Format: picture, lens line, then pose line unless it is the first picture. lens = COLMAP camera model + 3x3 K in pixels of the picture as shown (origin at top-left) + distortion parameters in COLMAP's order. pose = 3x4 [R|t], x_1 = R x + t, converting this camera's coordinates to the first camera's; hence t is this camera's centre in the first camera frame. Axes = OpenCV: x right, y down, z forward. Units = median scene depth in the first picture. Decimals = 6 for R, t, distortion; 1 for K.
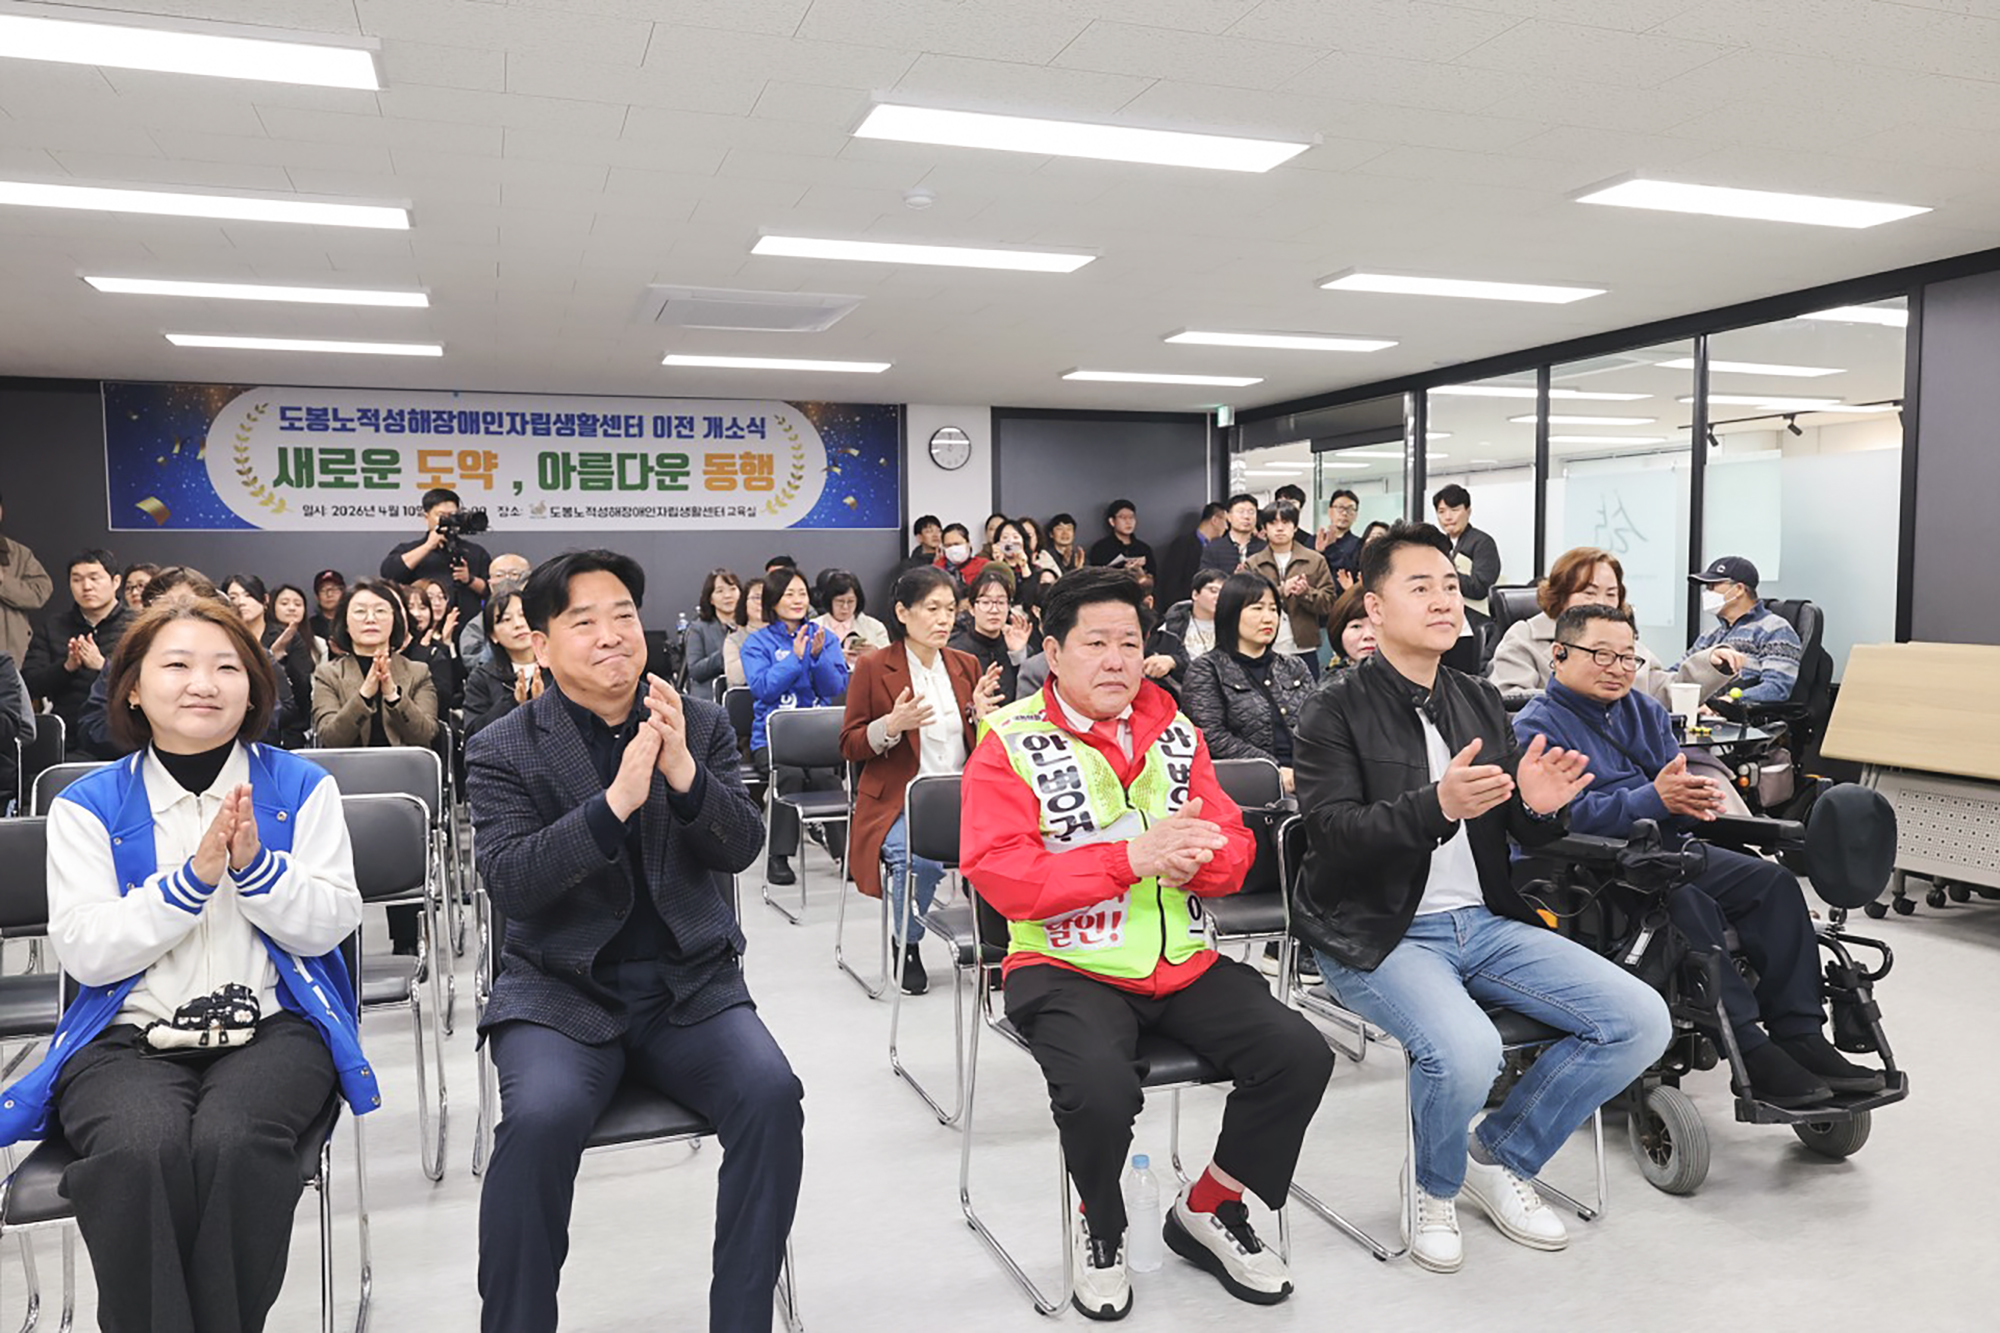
lens RADIAL K [[1415.2, 0, 1000.0], [0, 1415.2, 666.5], [0, 0, 1]] dist [-0.002350, 0.003321]
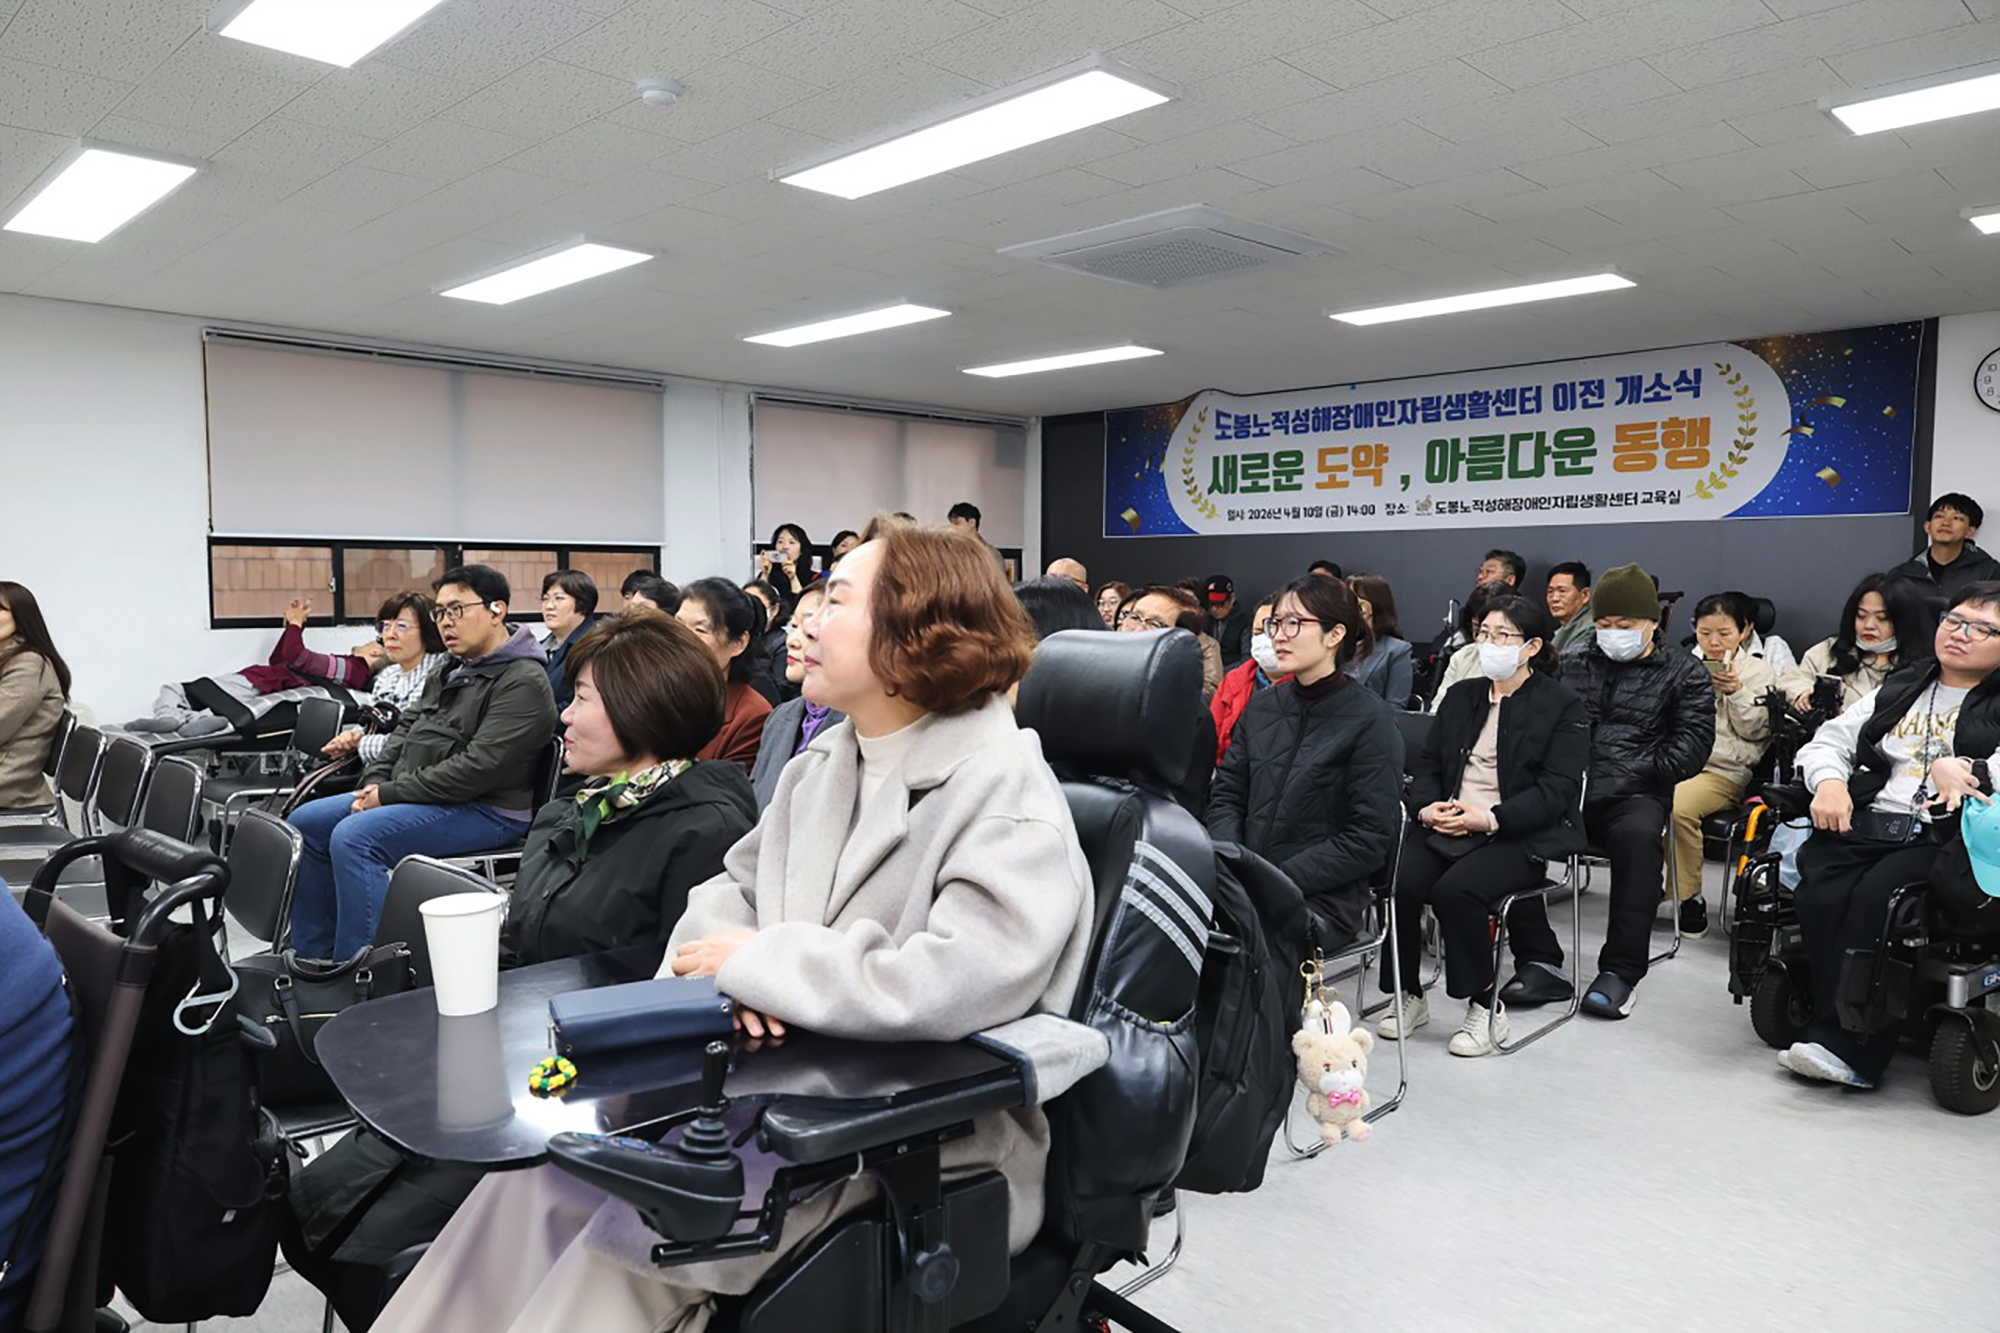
lens RADIAL K [[1415.2, 0, 1000.0], [0, 1415.2, 666.5], [0, 0, 1]] dist [-0.002350, 0.003321]
pose [[0.423578, 0.064916, -0.903530, 0.436736], [-0.068260, 0.996880, 0.039623, -0.031460], [0.903284, 0.044892, 0.426688, 0.448074]]
